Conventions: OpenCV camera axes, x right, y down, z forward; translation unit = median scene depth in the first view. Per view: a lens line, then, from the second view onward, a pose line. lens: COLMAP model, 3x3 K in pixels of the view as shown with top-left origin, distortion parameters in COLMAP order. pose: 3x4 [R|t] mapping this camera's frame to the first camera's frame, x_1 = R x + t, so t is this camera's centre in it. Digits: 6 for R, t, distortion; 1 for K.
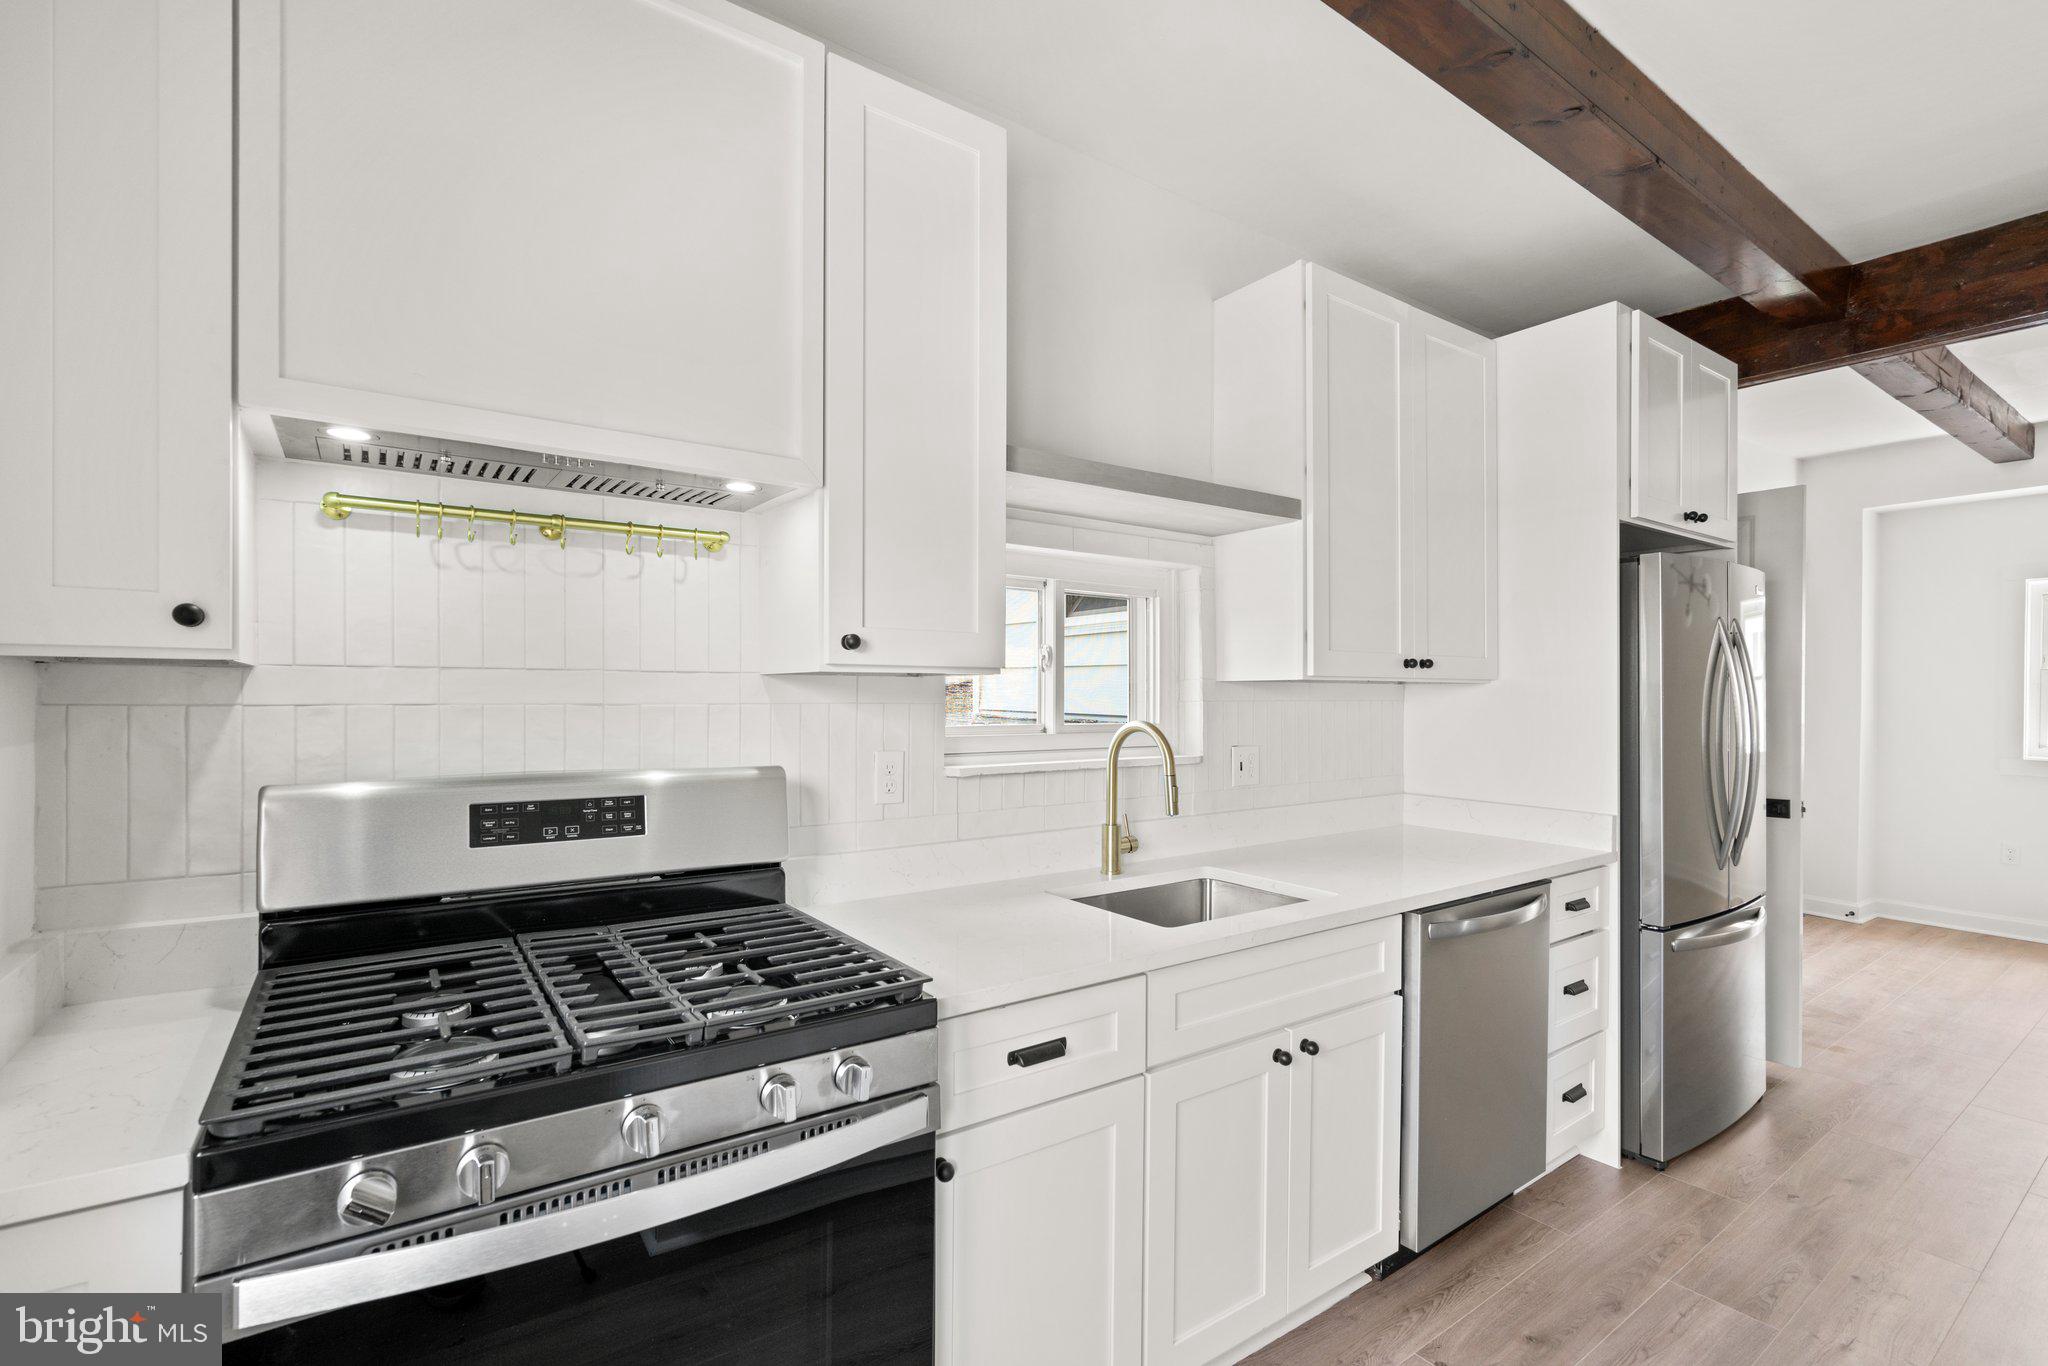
lens RADIAL K [[930.2, 0, 1023.3], [0, 930.2, 696.3], [0, 0, 1]] dist [-0.000667, 0.000922]
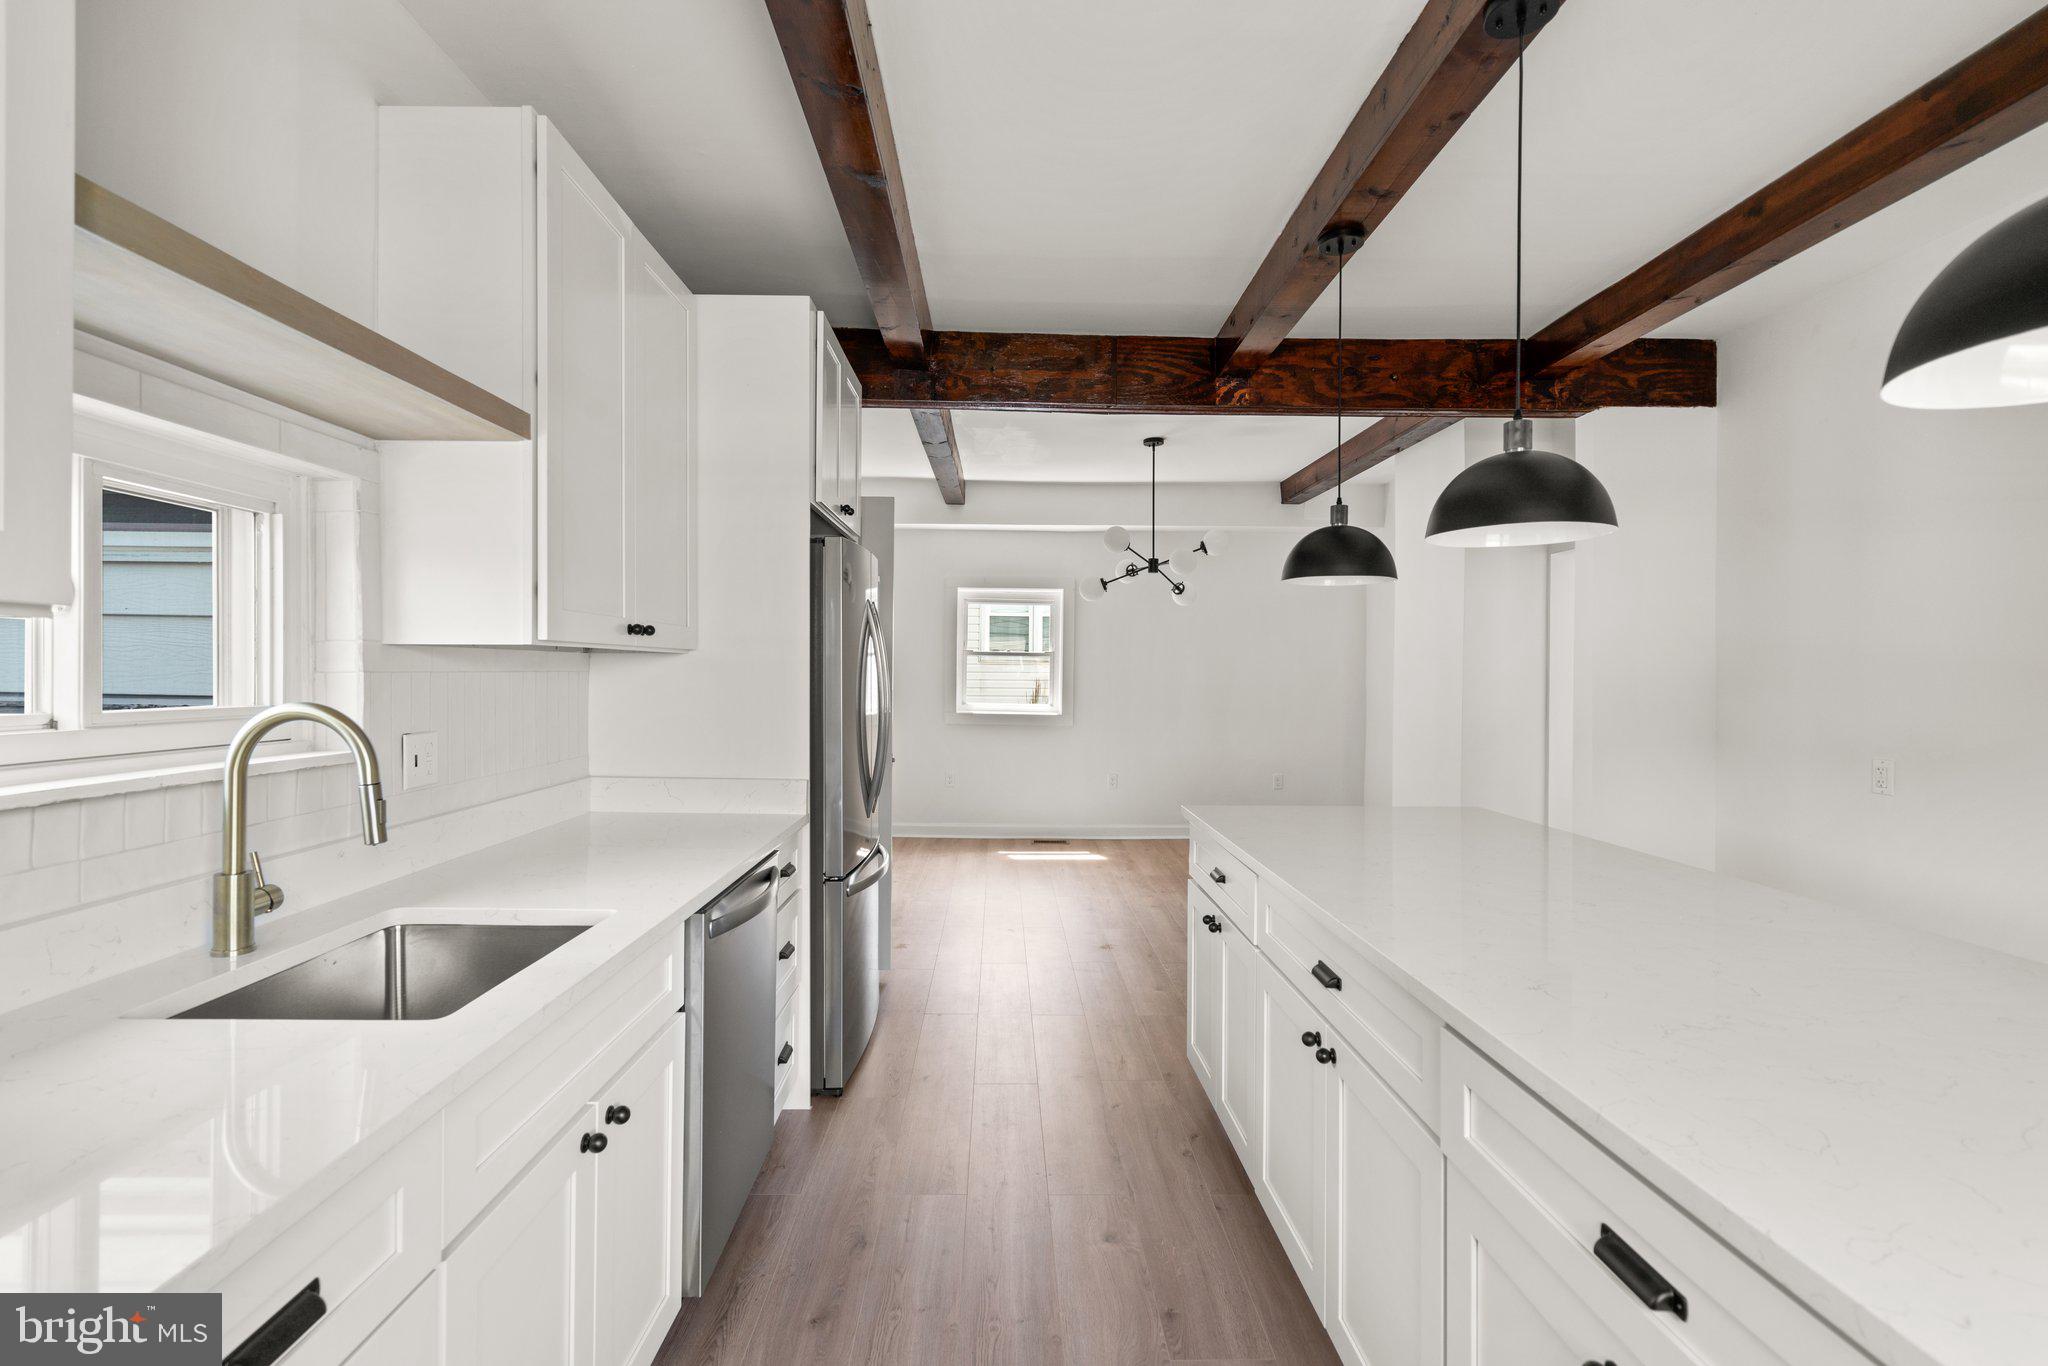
lens RADIAL K [[929.2, 0, 1020.0], [0, 929.2, 674.7], [0, 0, 1]] dist [-0.003135, -0.000349]
pose [[0.567400, -0.000600, 0.823442, -0.116749], [-0.007640, 0.999953, 0.005993, -0.000416], [-0.823407, -0.009692, 0.567368, 0.229135]]
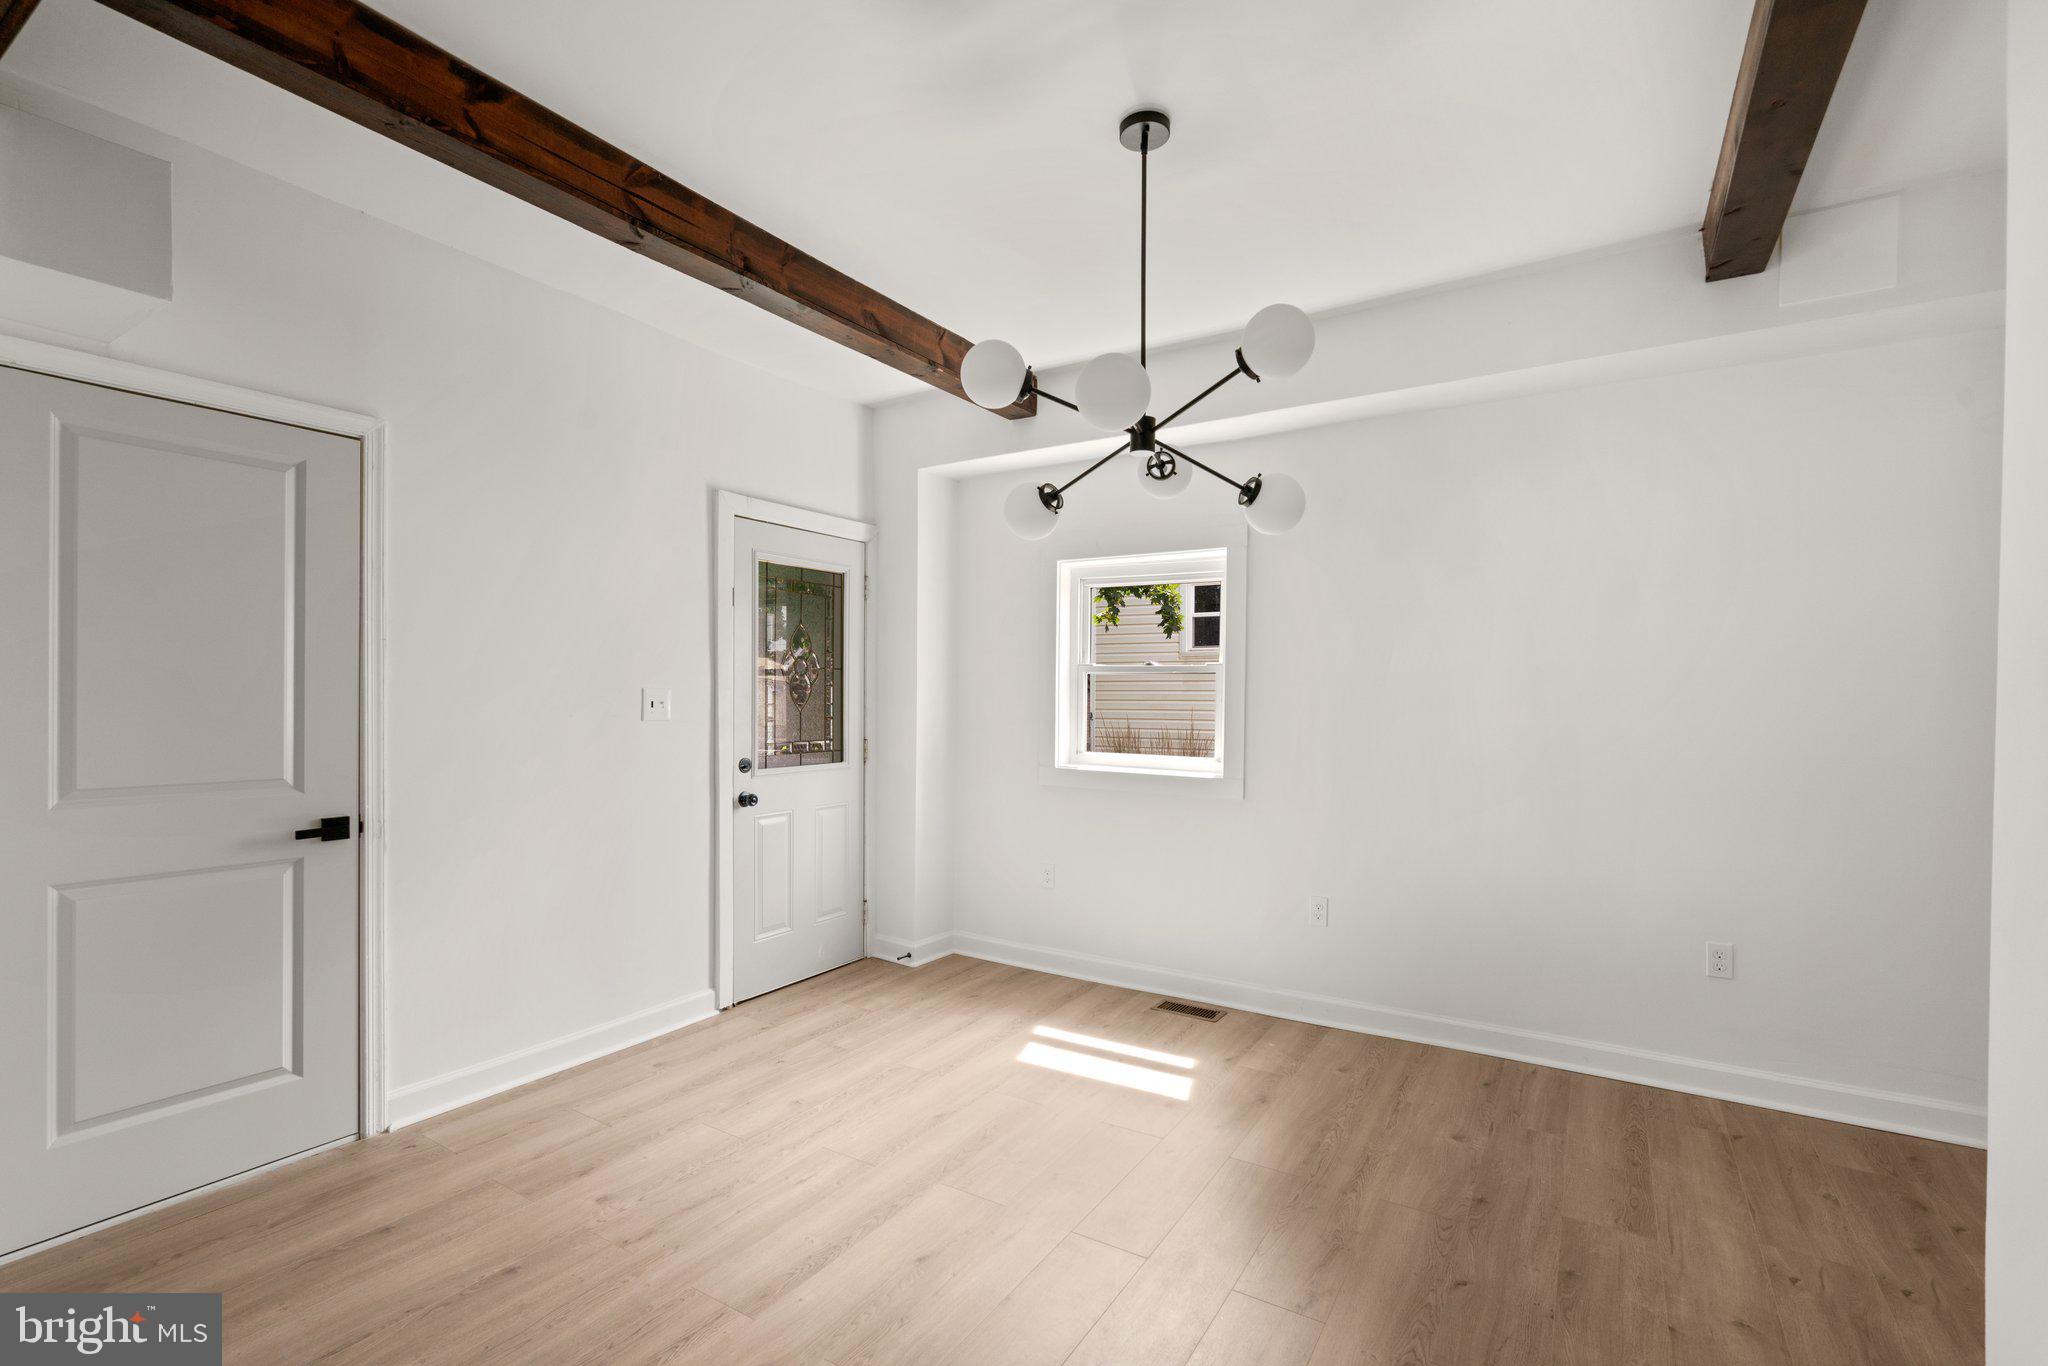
lens RADIAL K [[930.2, 0, 1023.3], [0, 930.2, 696.3], [0, 0, 1]] dist [-0.000667, 0.000922]
pose [[0.927136, 0.003379, 0.374710, 1.600723], [-0.002642, 0.999993, -0.002479, 0.008545], [-0.374716, 0.001309, 0.927139, 0.450966]]
